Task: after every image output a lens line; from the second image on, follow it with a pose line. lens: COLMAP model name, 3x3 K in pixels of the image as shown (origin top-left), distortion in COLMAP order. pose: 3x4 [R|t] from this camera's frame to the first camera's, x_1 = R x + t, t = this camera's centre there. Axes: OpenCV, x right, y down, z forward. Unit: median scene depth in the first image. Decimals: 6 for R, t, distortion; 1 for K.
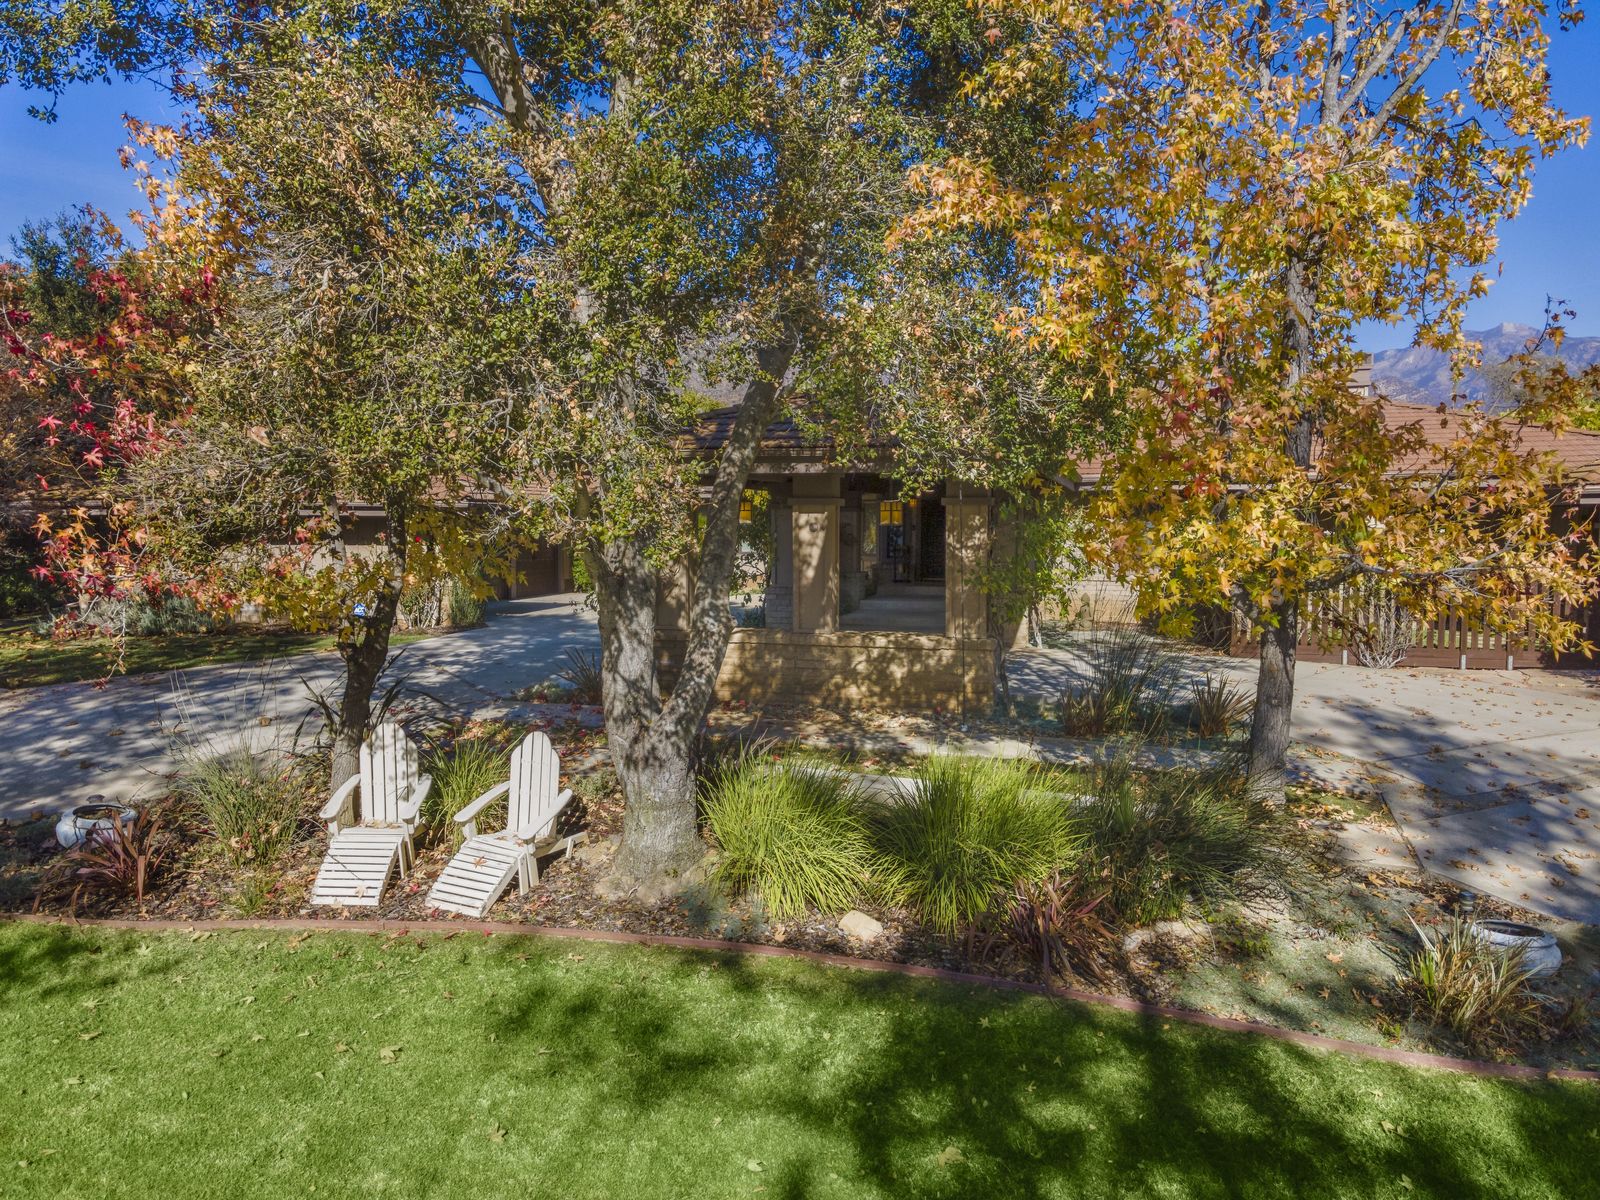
lens RADIAL K [[1155.9, 0, 800.0], [0, 1155.9, 600.0], [0, 0, 1]] dist [0.004922, 0.001704]
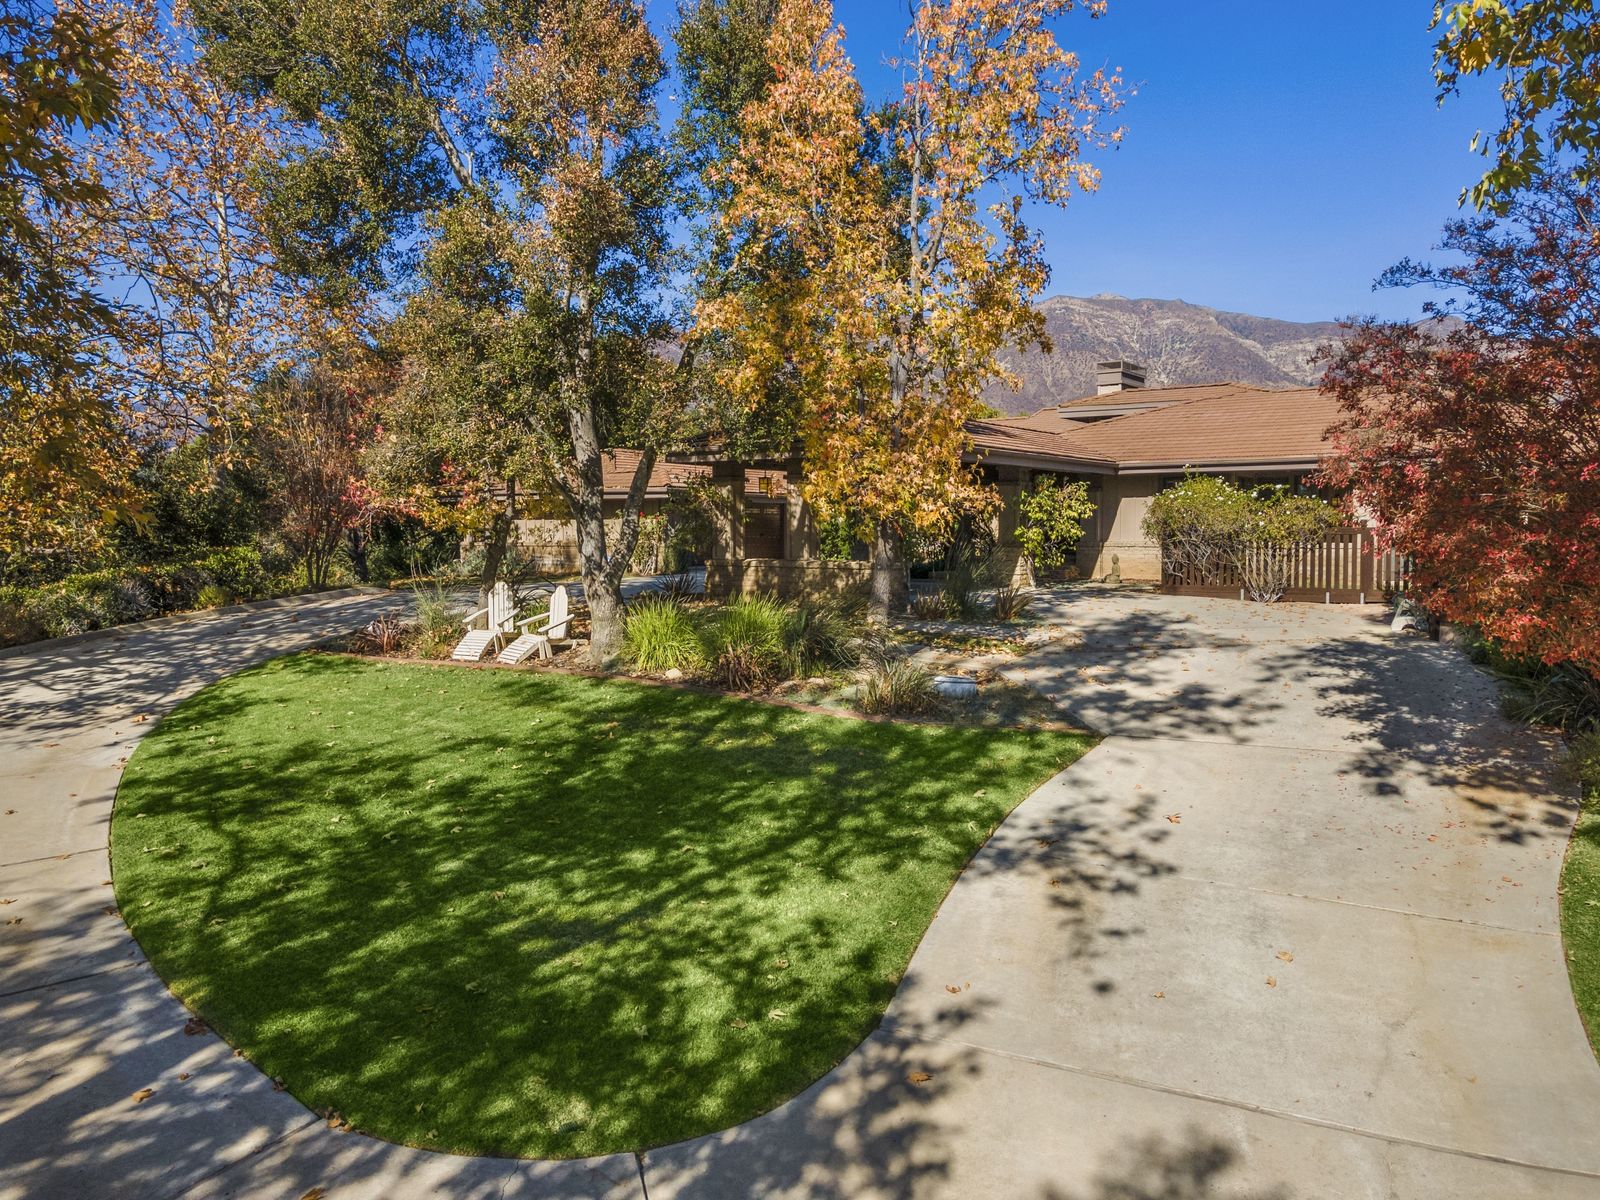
lens RADIAL K [[1155.9, 0, 800.0], [0, 1155.9, 600.0], [0, 0, 1]] dist [0.004922, 0.001704]
pose [[0.943585, 0.023898, -0.330268, 0.846167], [-0.026112, 0.999656, -0.002268, 0.134482], [0.330100, 0.010764, 0.943884, -0.774049]]
